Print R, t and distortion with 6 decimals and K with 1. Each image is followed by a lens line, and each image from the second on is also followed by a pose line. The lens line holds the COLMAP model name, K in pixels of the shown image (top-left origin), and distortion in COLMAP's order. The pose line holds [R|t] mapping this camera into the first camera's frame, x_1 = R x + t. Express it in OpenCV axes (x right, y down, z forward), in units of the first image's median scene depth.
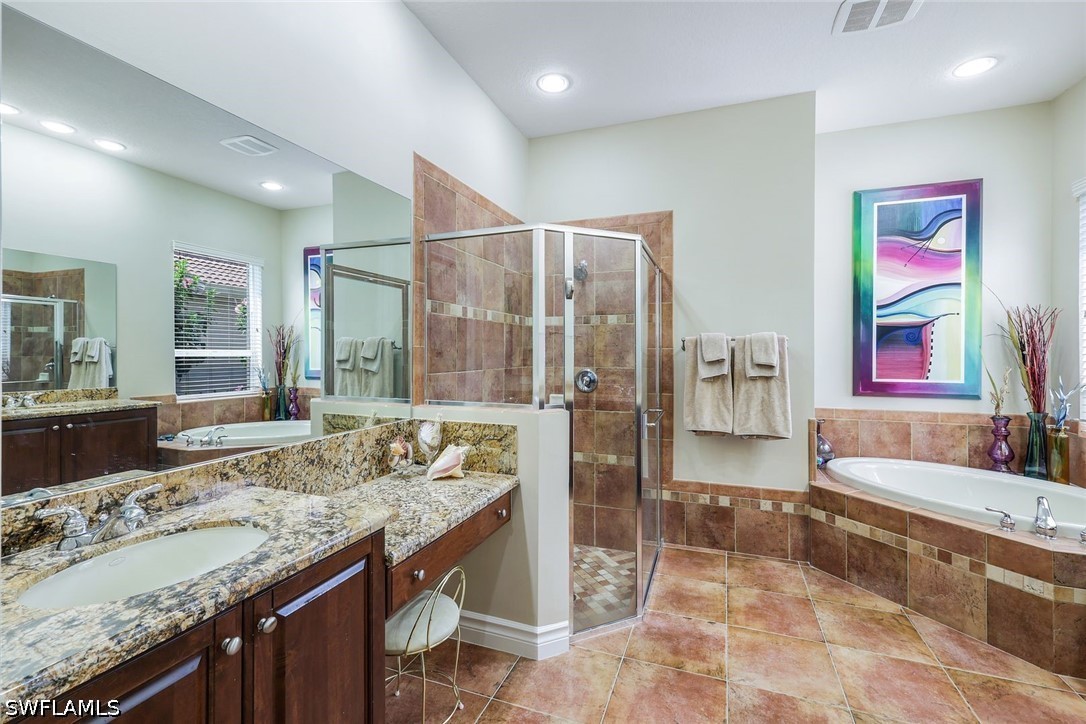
lens RADIAL K [[477.5, 0, 545.5], [0, 477.5, 355.8], [0, 0, 1]] dist [0.000471, 0.000359]
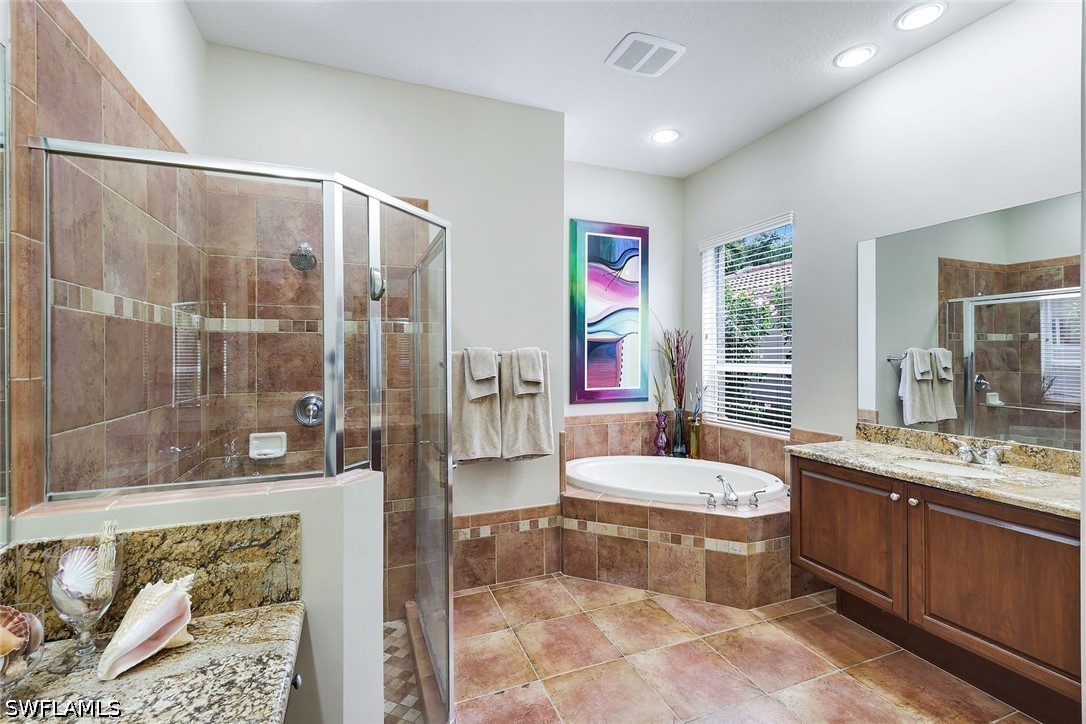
lens RADIAL K [[477.5, 0, 541.8], [0, 477.5, 358.8], [0, 0, 1]] dist [0.000471, 0.000359]
pose [[0.743190, -0.008701, 0.669024, -0.166962], [0.009990, 0.999948, 0.001908, -0.028496], [-0.669006, 0.005266, 0.743238, 0.273469]]
